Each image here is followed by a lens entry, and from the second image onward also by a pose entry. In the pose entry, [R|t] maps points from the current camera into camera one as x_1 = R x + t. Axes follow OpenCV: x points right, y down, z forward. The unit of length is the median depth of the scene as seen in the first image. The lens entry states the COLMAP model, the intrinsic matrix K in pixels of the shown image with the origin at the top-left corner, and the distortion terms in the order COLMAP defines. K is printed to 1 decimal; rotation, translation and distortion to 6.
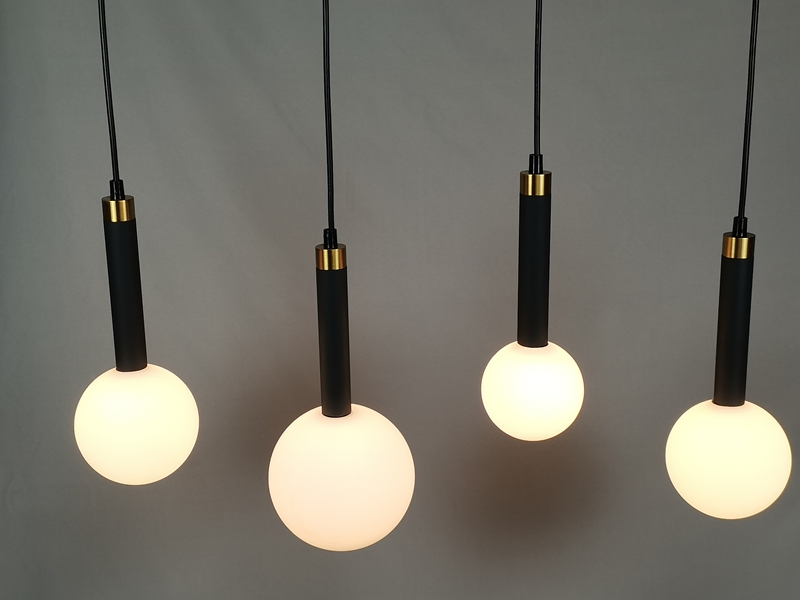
lens RADIAL K [[1212.6, 0, 447.5], [0, 1212.6, 299.2], [0, 0, 1]] dist [0.027298, 0.036409]
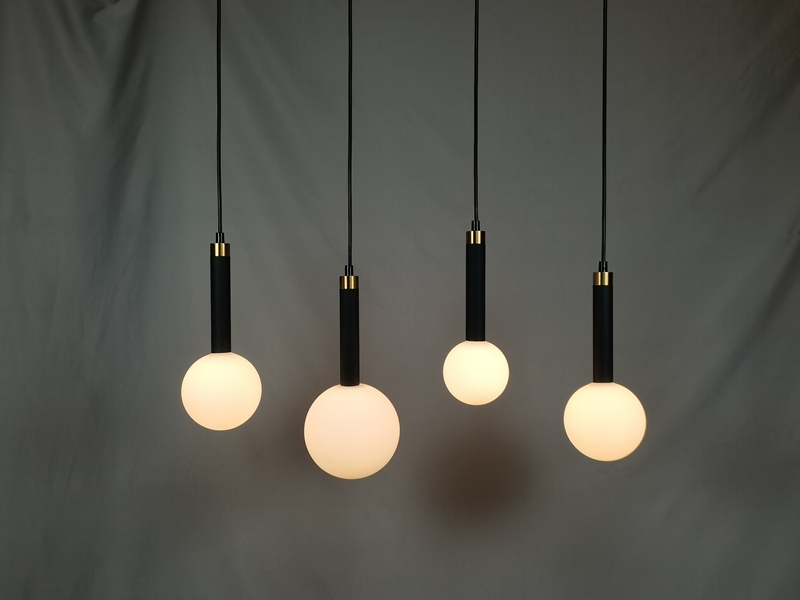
lens RADIAL K [[751.2, 0, 407.2], [0, 751.2, 299.6], [0, 0, 1]] dist [0.006574, 0.000988]
pose [[0.999810, 0.004741, -0.018919, 0.000262], [-0.009405, 0.966968, -0.254724, 0.241972], [0.017086, 0.254854, 0.966829, 0.044029]]
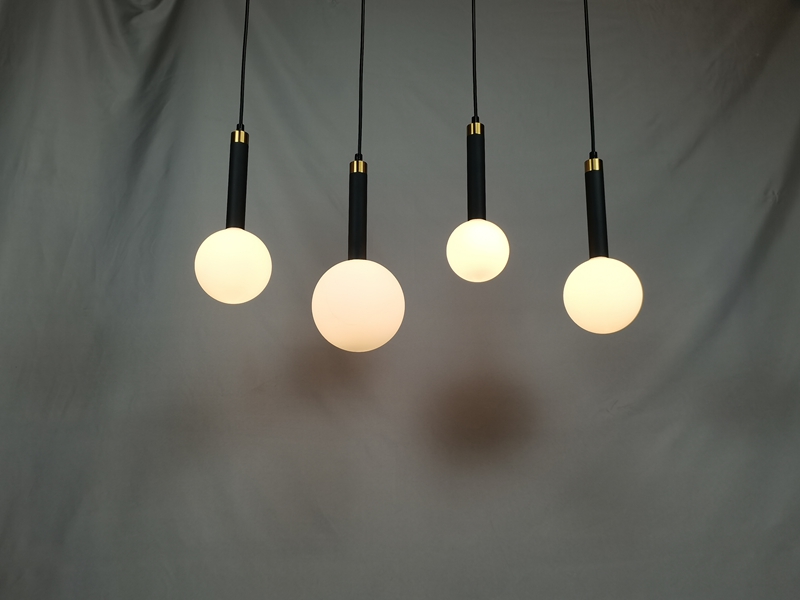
lens RADIAL K [[753.2, 0, 406.0], [0, 753.2, 301.1], [0, 0, 1]] dist [0.003102, 0.004979]
pose [[0.999932, 0.008851, -0.007640, -0.018100], [-0.011440, 0.875650, -0.482812, 0.651933], [0.002417, 0.482866, 0.875691, 0.153136]]
